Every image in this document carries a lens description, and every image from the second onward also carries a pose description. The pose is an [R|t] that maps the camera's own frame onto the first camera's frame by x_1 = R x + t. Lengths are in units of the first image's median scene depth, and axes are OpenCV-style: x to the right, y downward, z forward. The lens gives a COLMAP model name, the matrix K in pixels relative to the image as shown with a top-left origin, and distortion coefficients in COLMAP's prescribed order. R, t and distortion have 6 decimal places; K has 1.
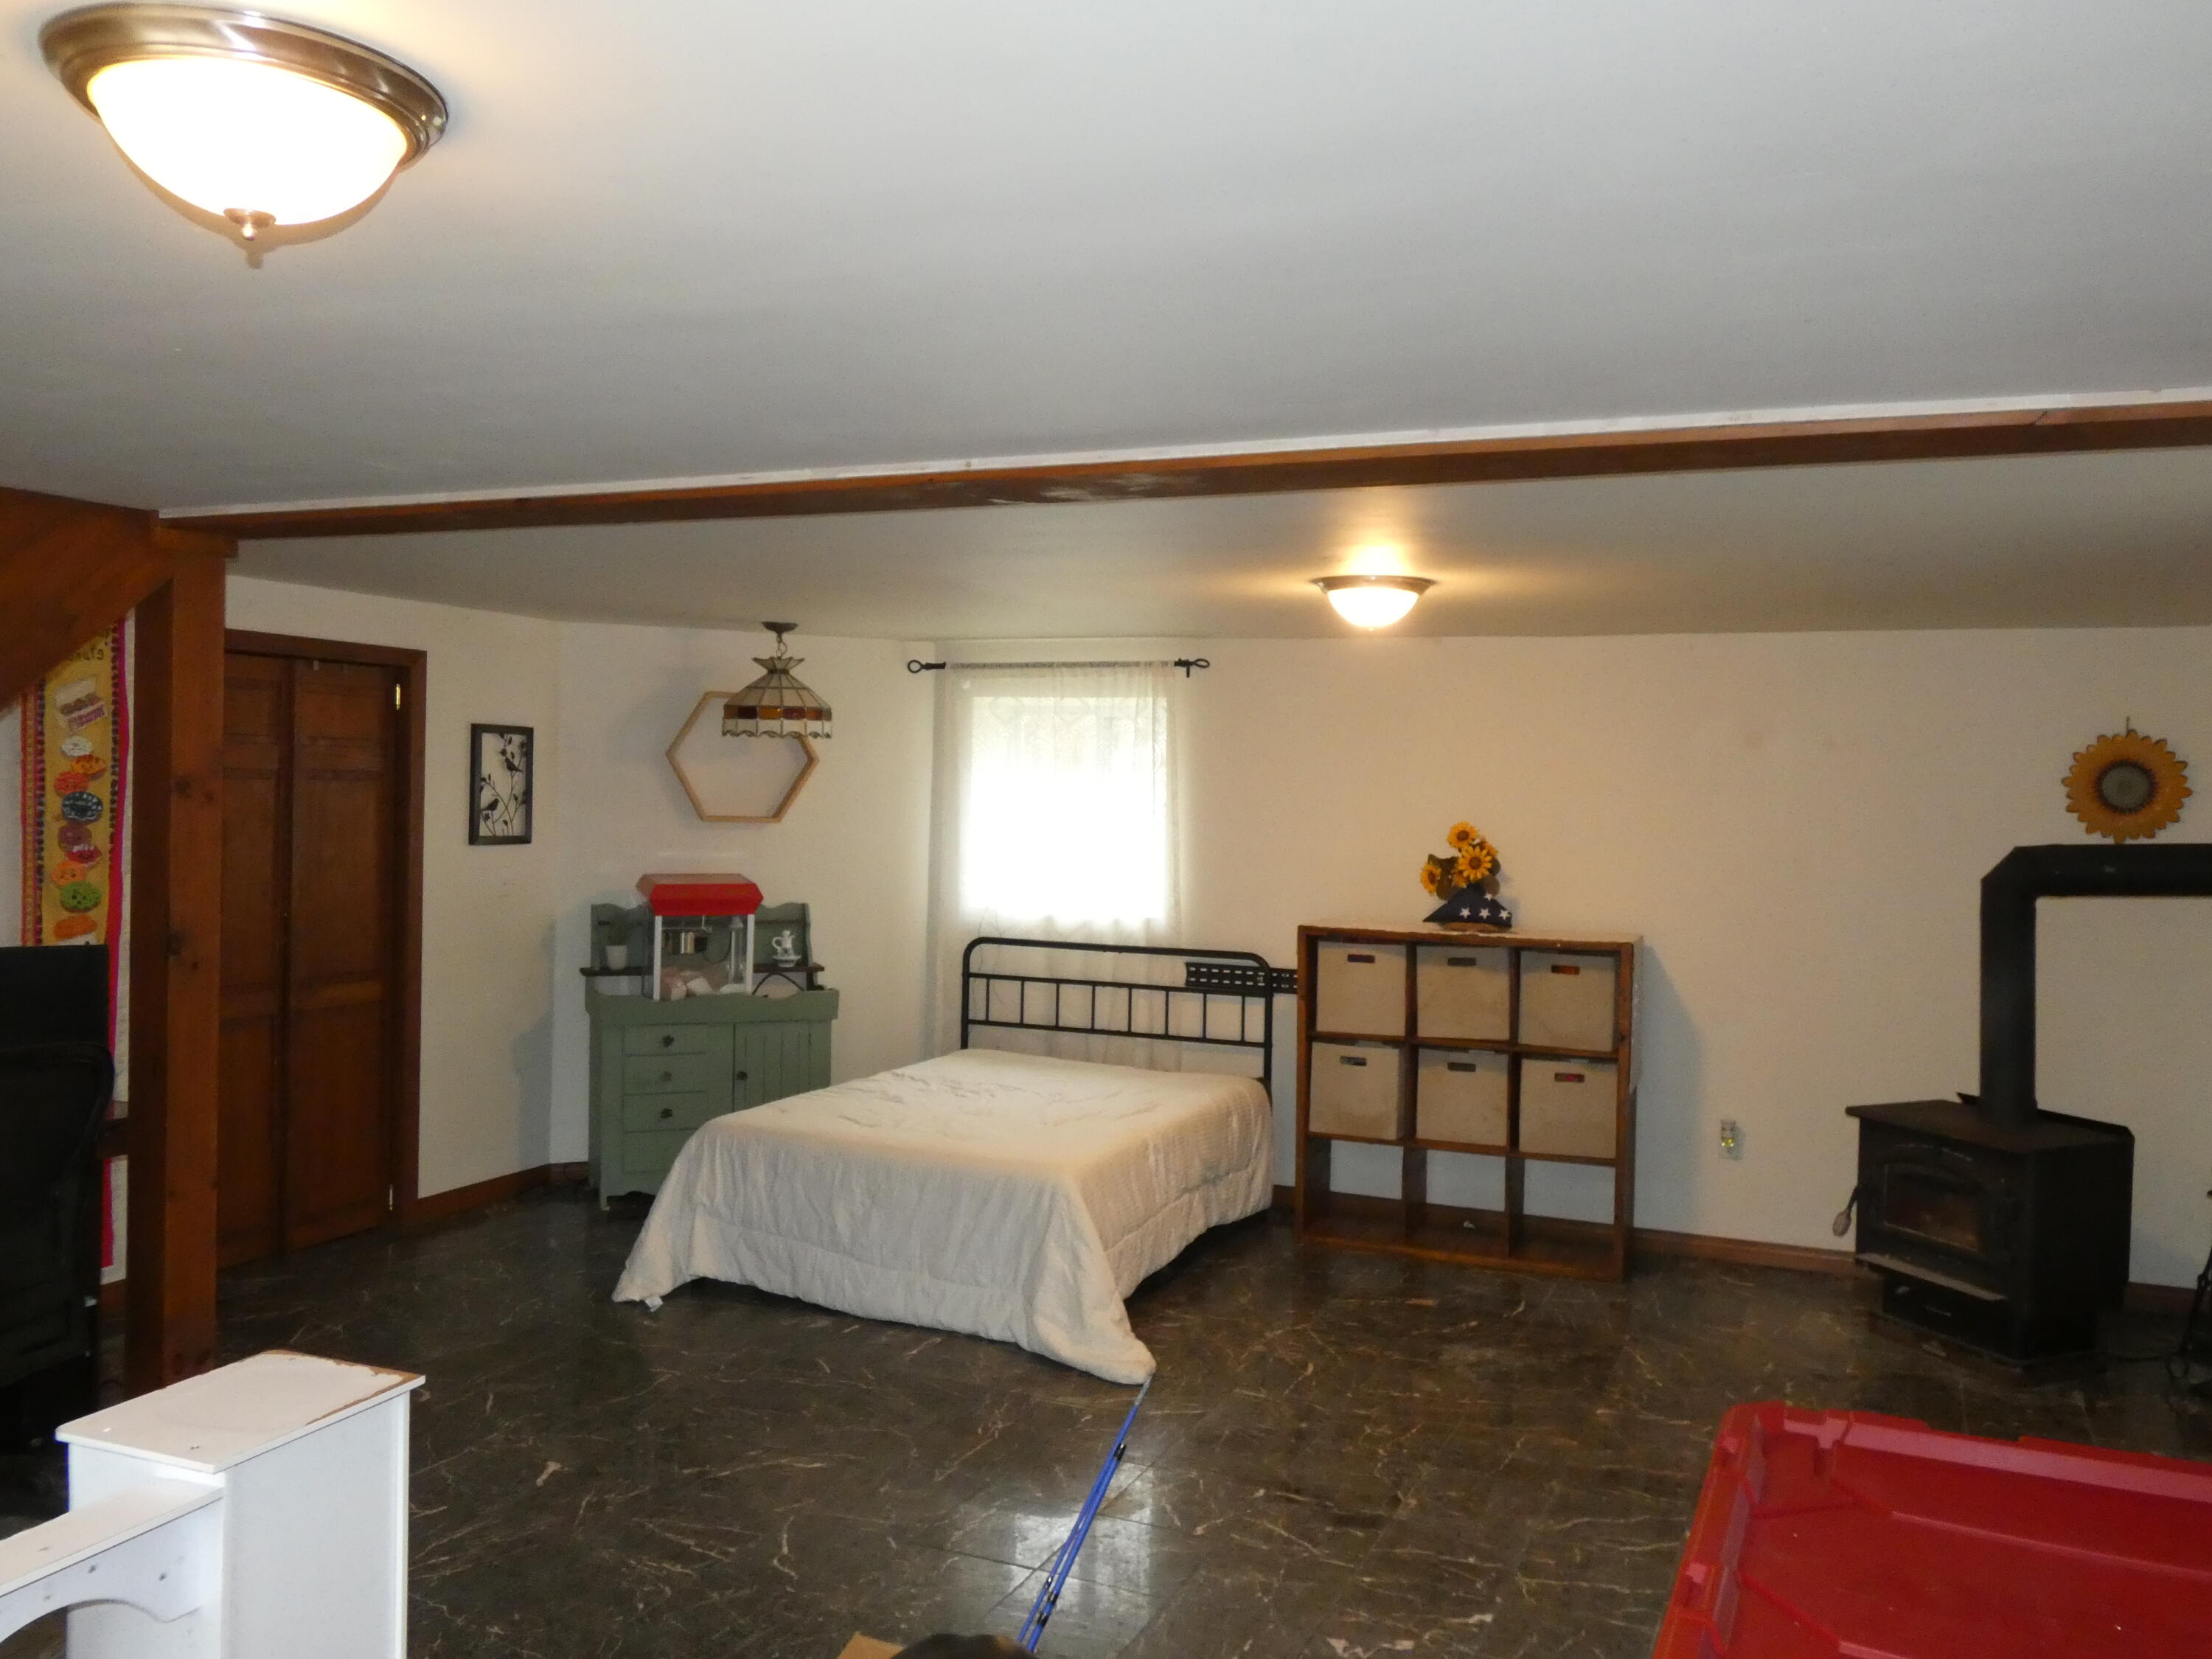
lens RADIAL K [[1778.6, 0, 1112.0], [0, 1778.6, 831.9], [0, 0, 1]] dist [0.003231, -0.000027]
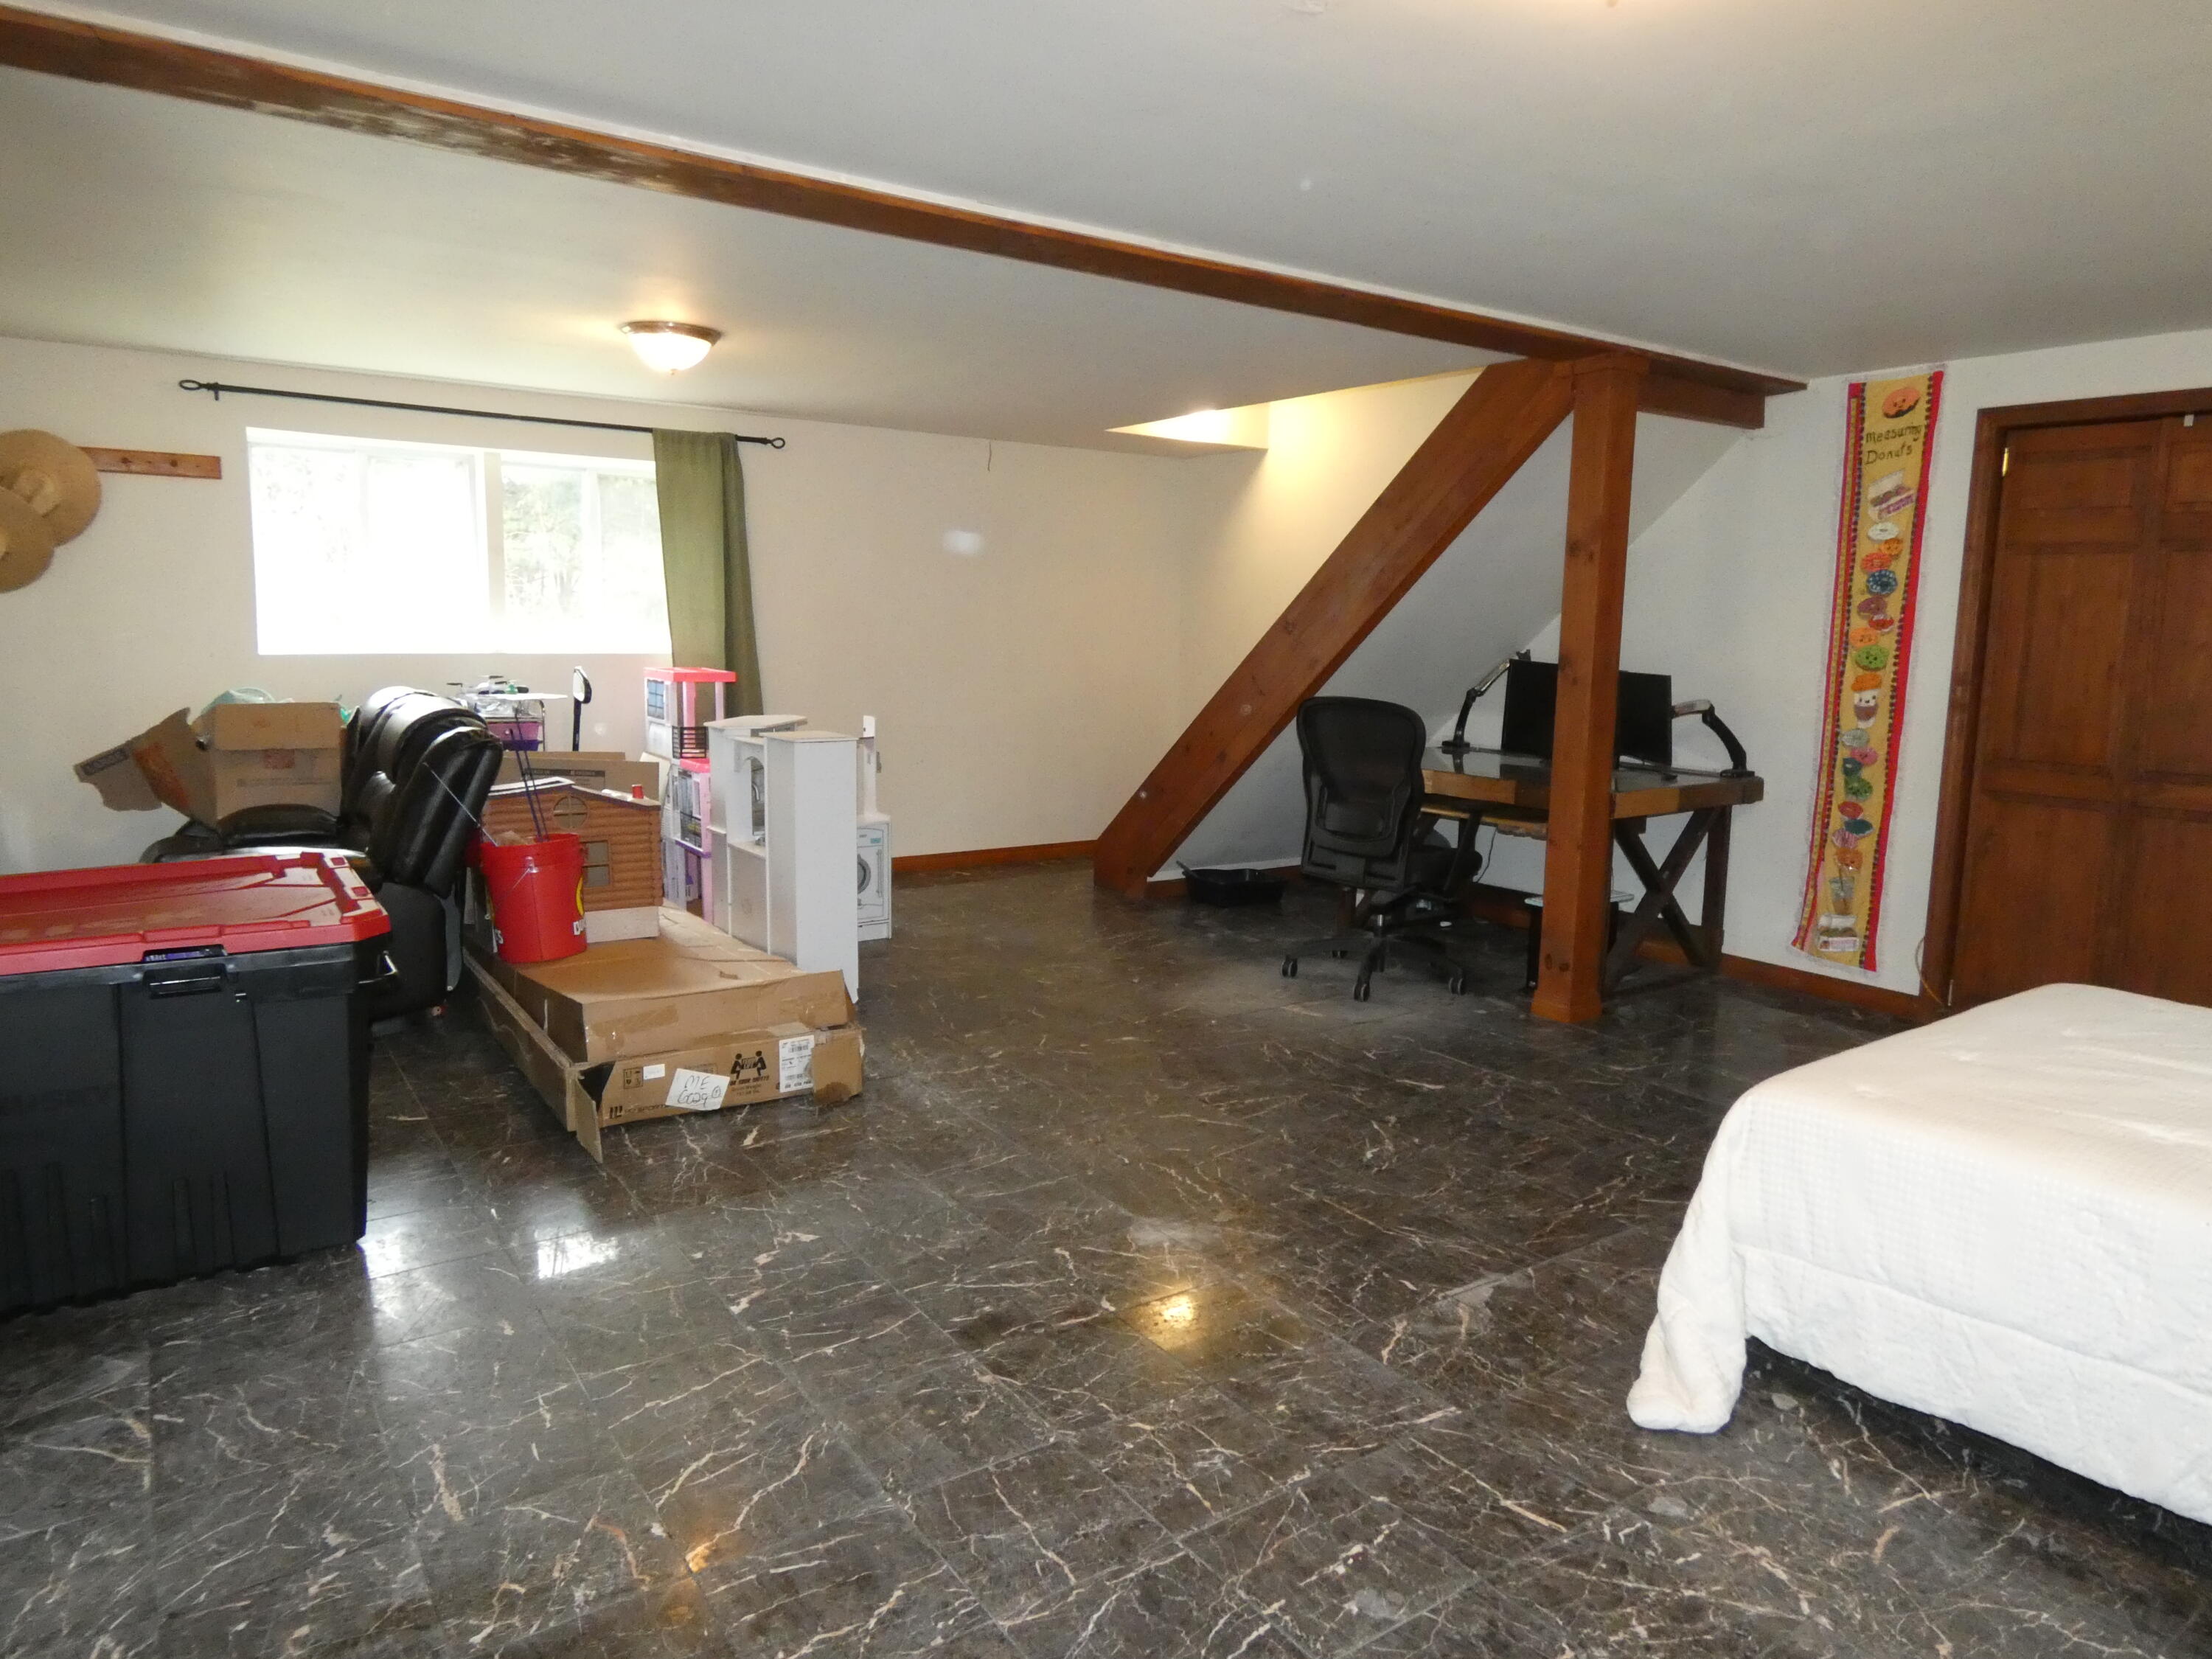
lens RADIAL K [[1403.5, 0, 1112.3], [0, 1403.5, 816.3], [0, 0, 1]] dist [-0.006795, -0.001580]
pose [[-0.528766, 0.079971, -0.844992, 0.562297], [-0.050956, 0.990765, 0.125653, 0.055638], [0.847237, 0.109498, -0.519808, 1.196456]]
